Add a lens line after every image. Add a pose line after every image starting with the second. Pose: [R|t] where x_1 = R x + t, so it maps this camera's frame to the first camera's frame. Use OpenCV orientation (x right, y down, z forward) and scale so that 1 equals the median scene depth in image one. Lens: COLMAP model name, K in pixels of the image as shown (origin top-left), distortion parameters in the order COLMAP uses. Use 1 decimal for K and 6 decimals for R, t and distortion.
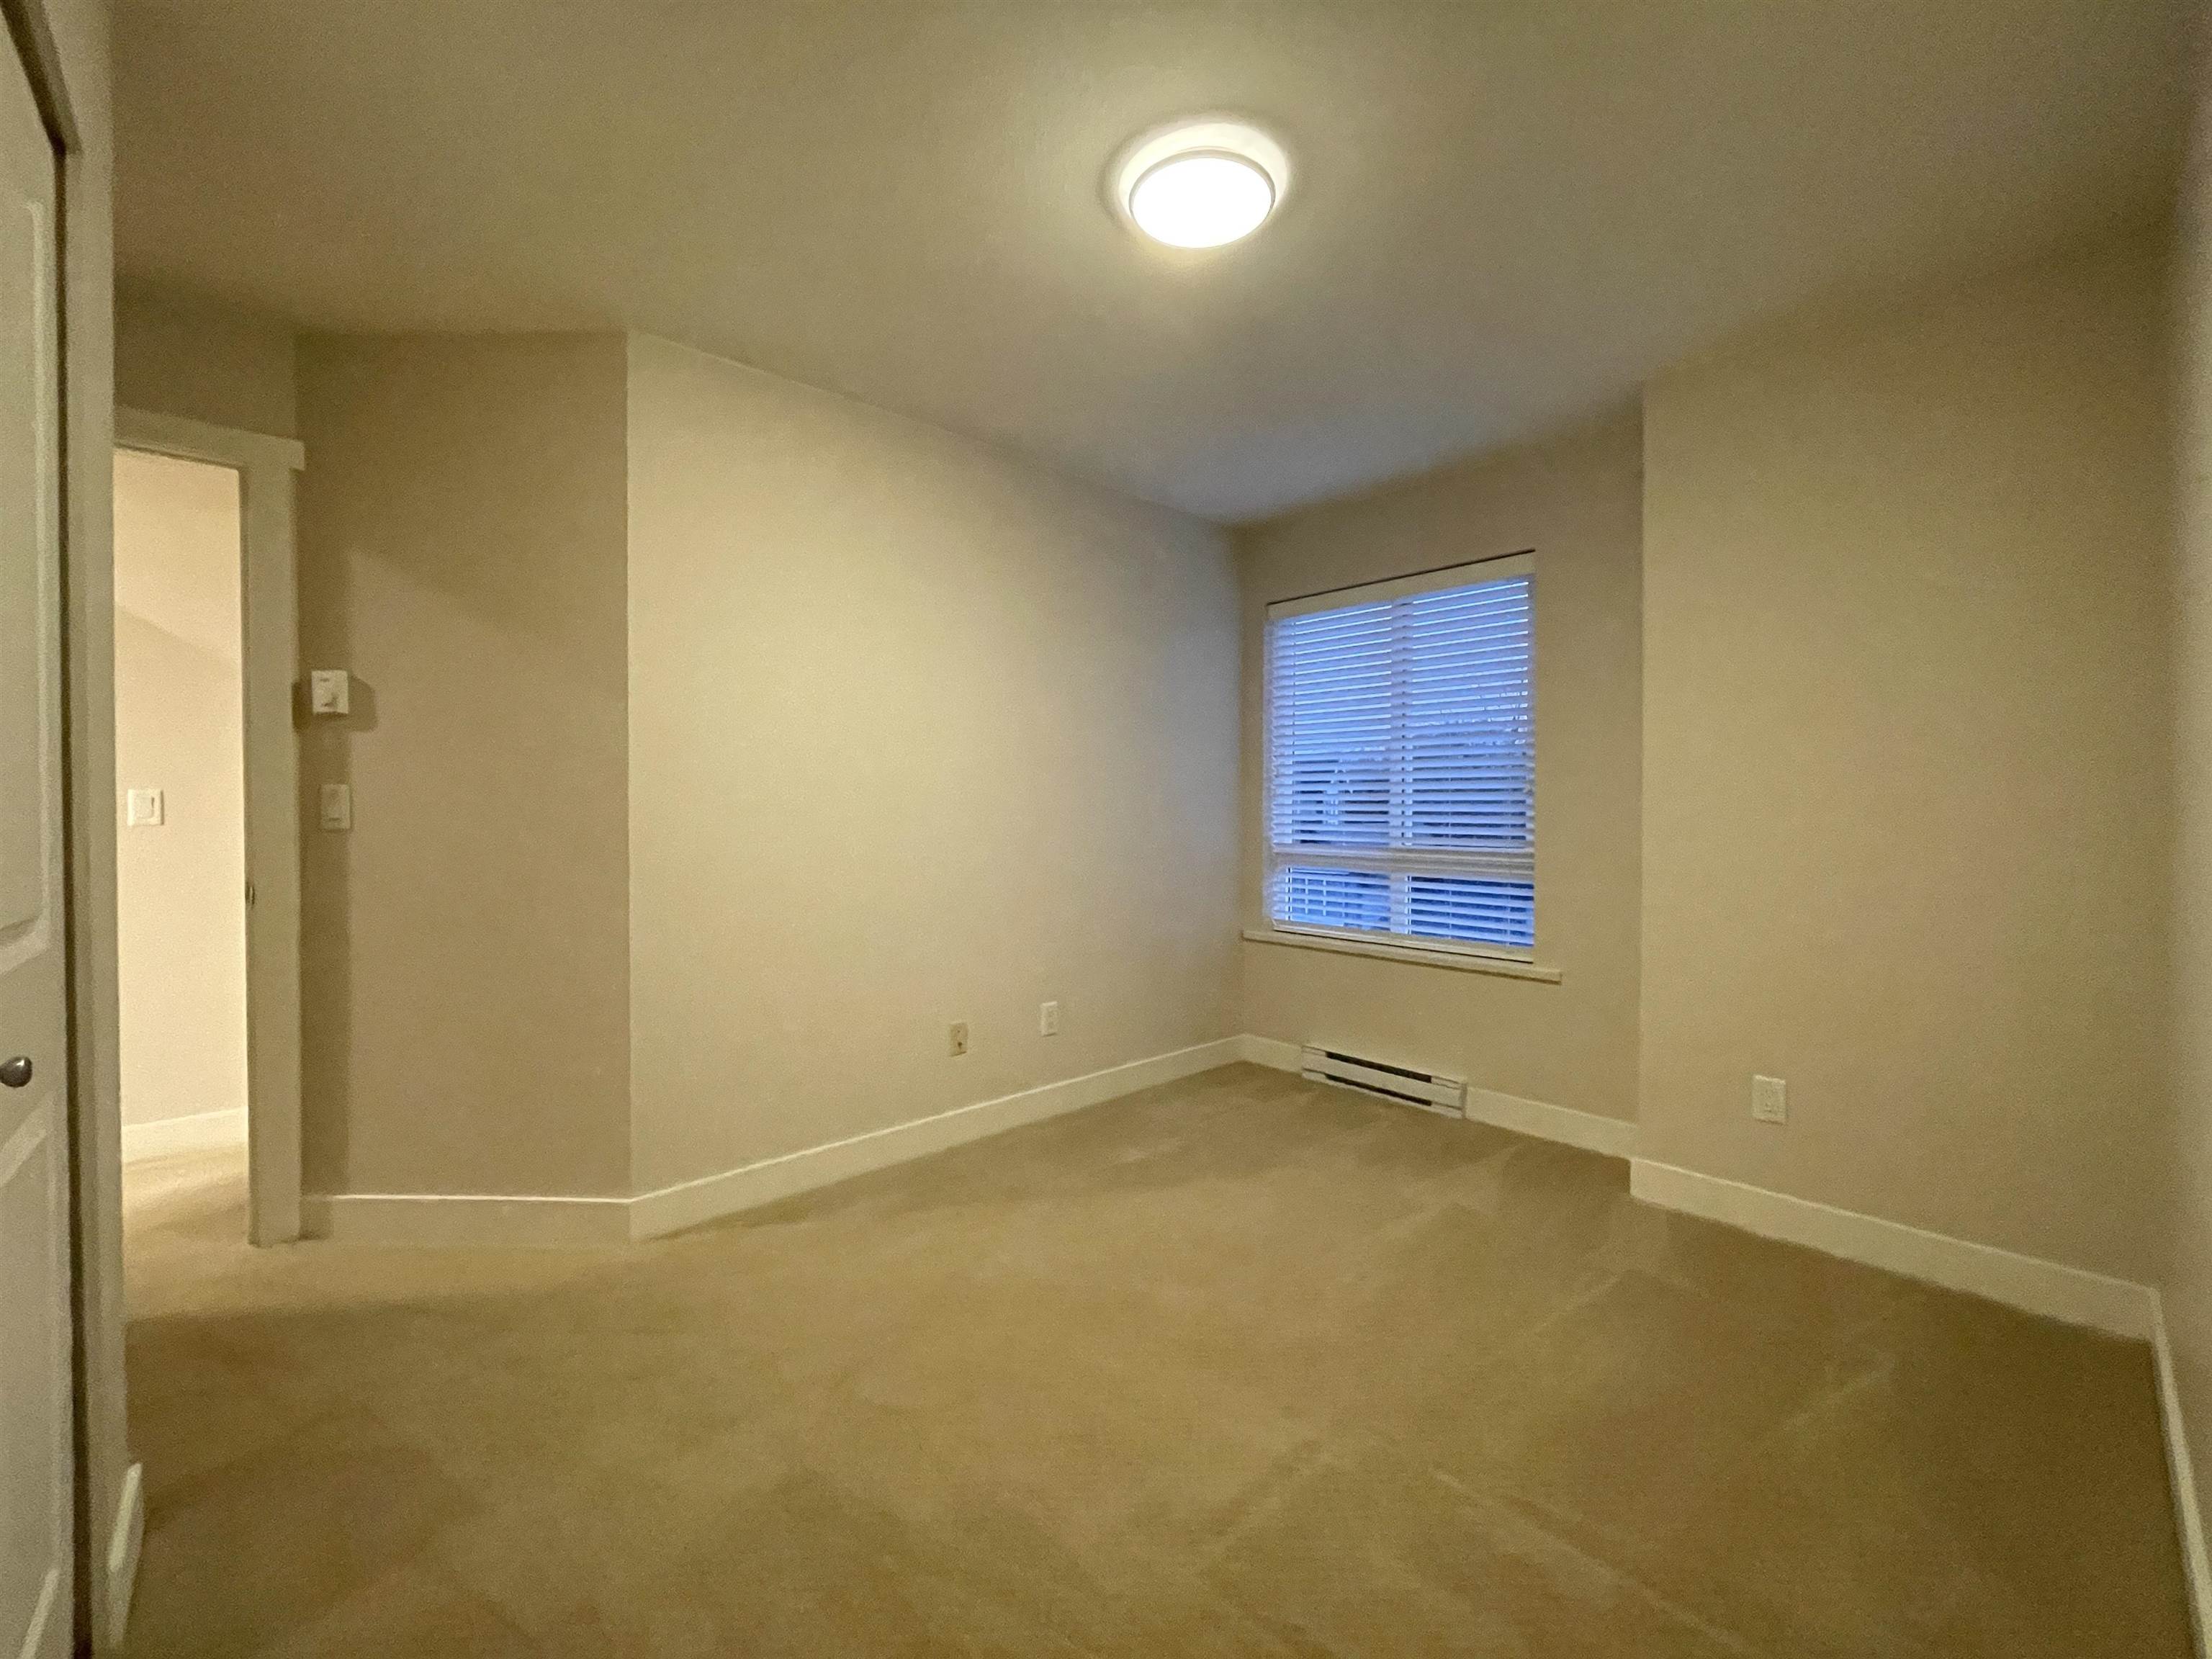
lens RADIAL K [[900.8, 0, 1113.7], [0, 900.8, 833.3], [0, 0, 1]] dist [-0.000666, -0.000390]
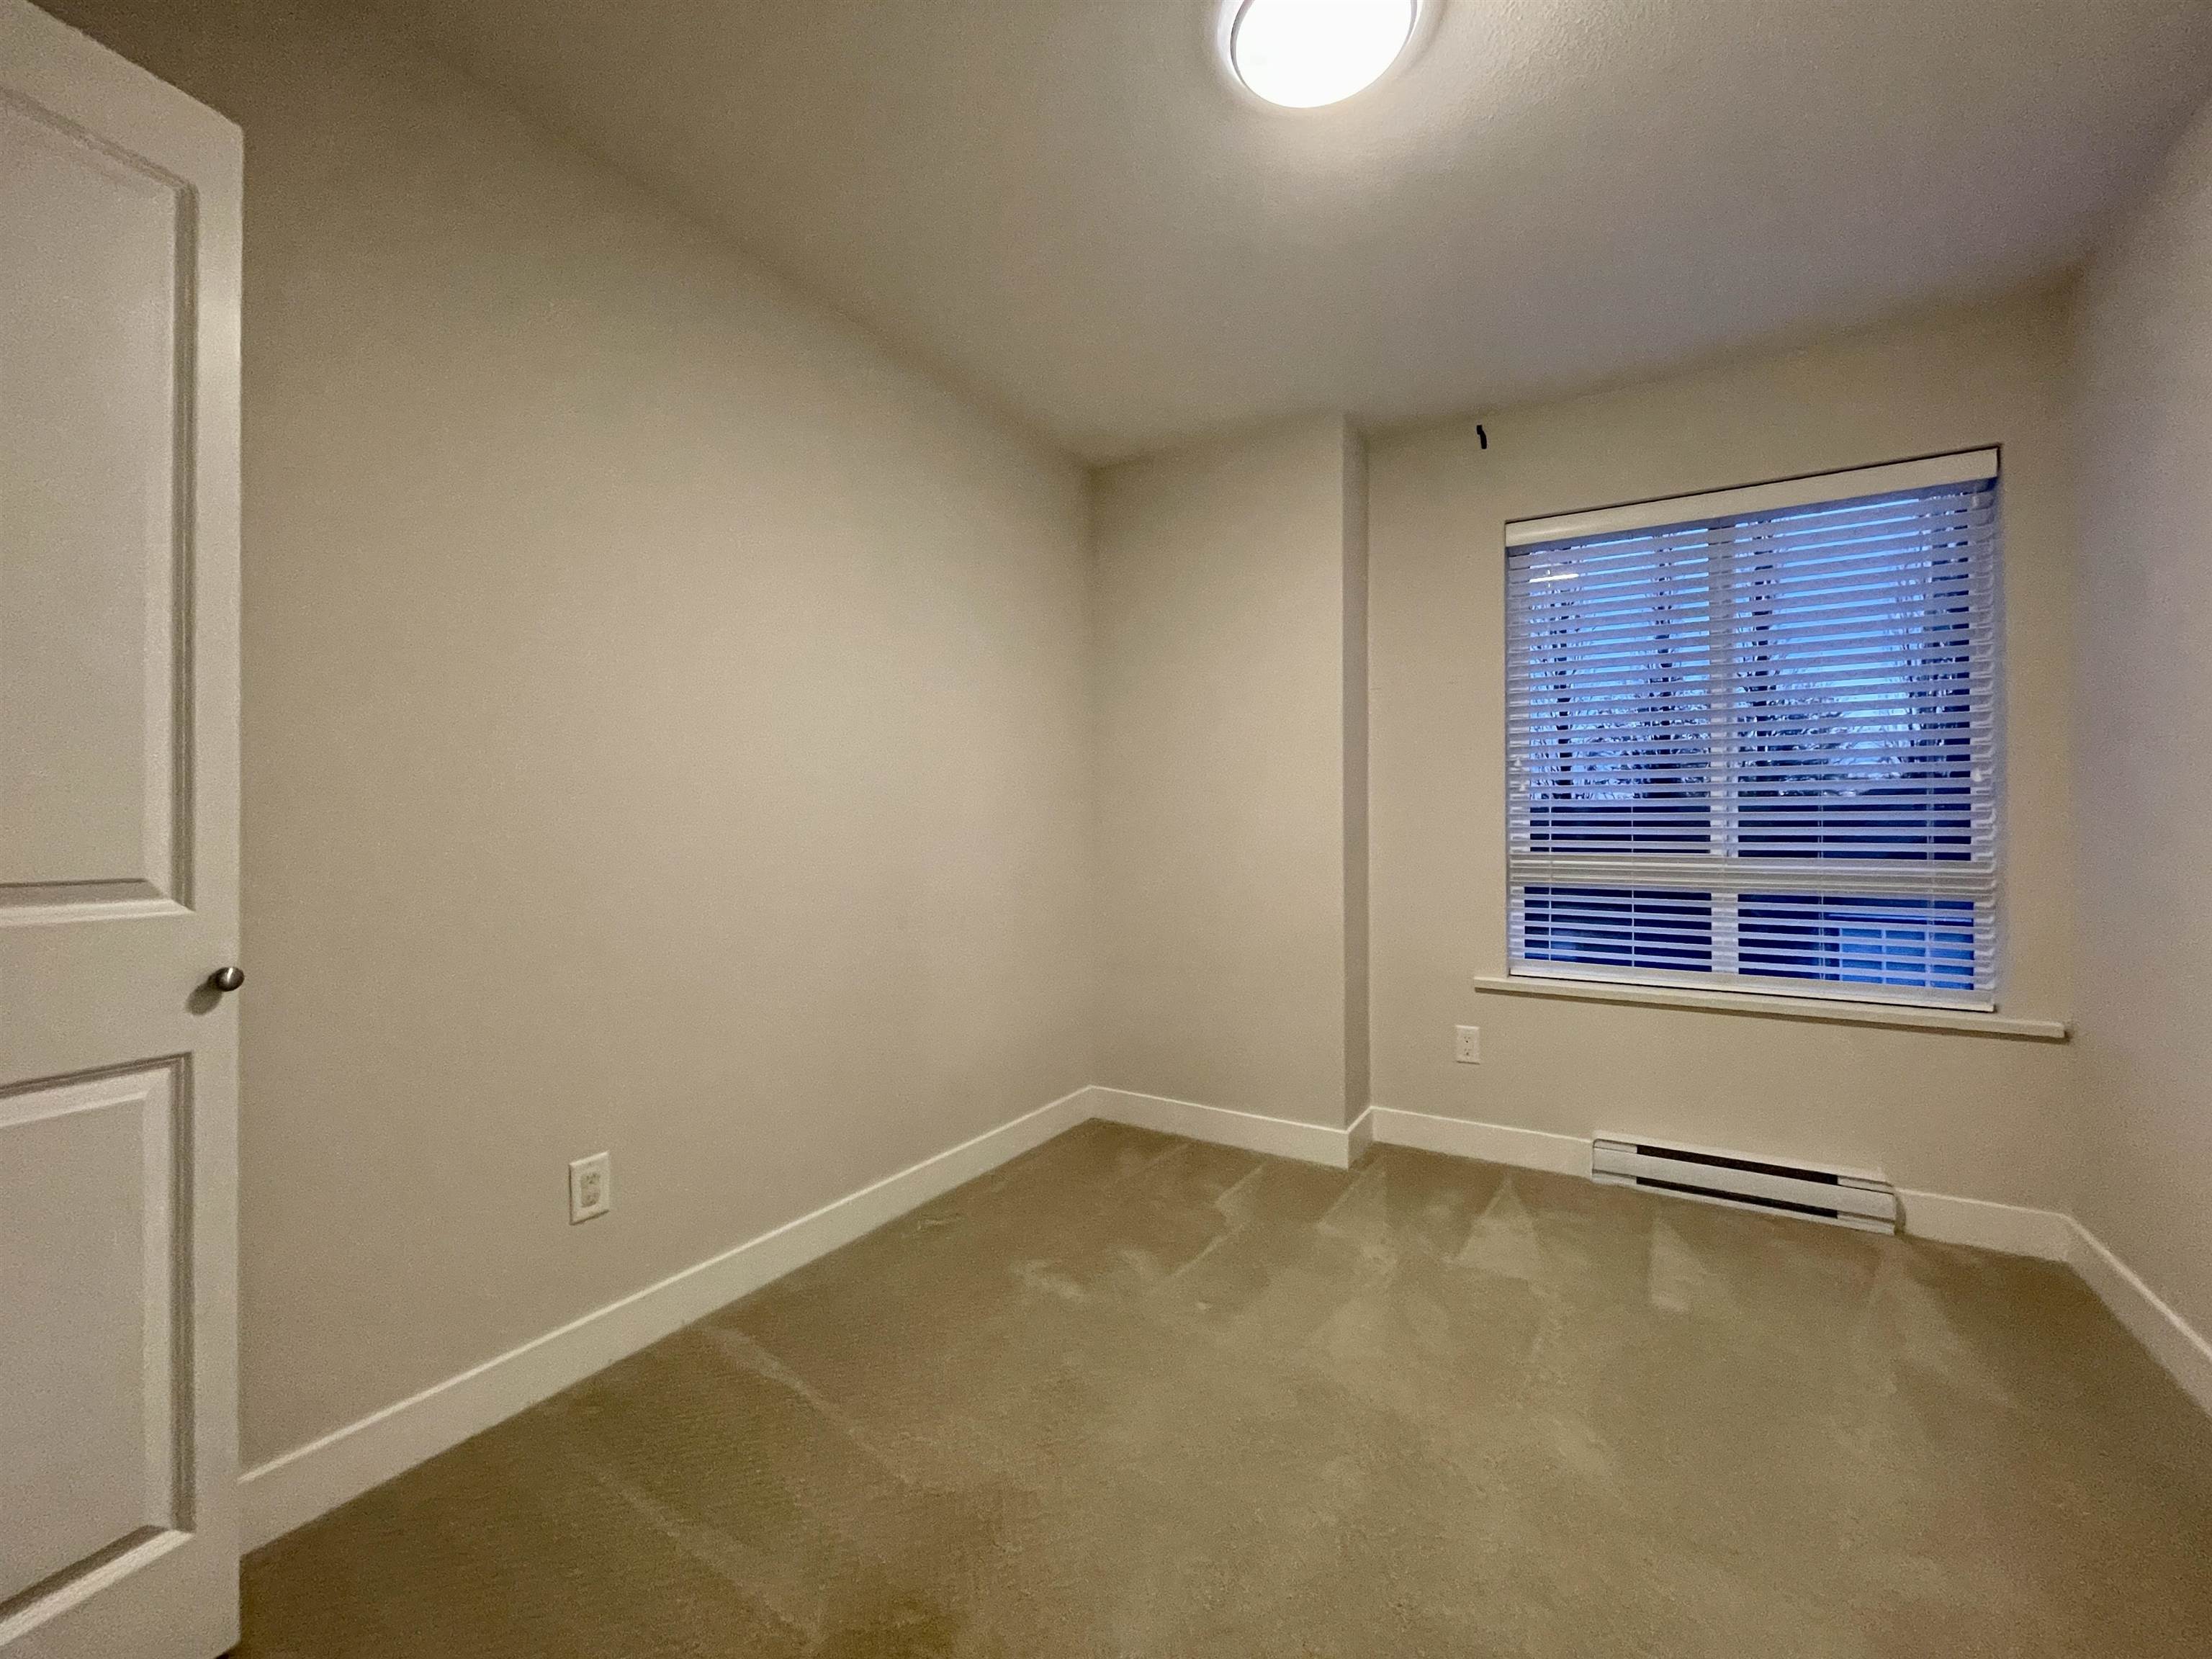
lens RADIAL K [[900.8, 0, 1058.3], [0, 900.8, 804.9], [0, 0, 1]] dist [-0.000666, -0.000390]
pose [[0.962315, -0.012587, 0.271647, -0.400123], [0.021759, 0.999289, -0.030779, -0.014680], [-0.271067, 0.035529, 0.961905, 0.435823]]
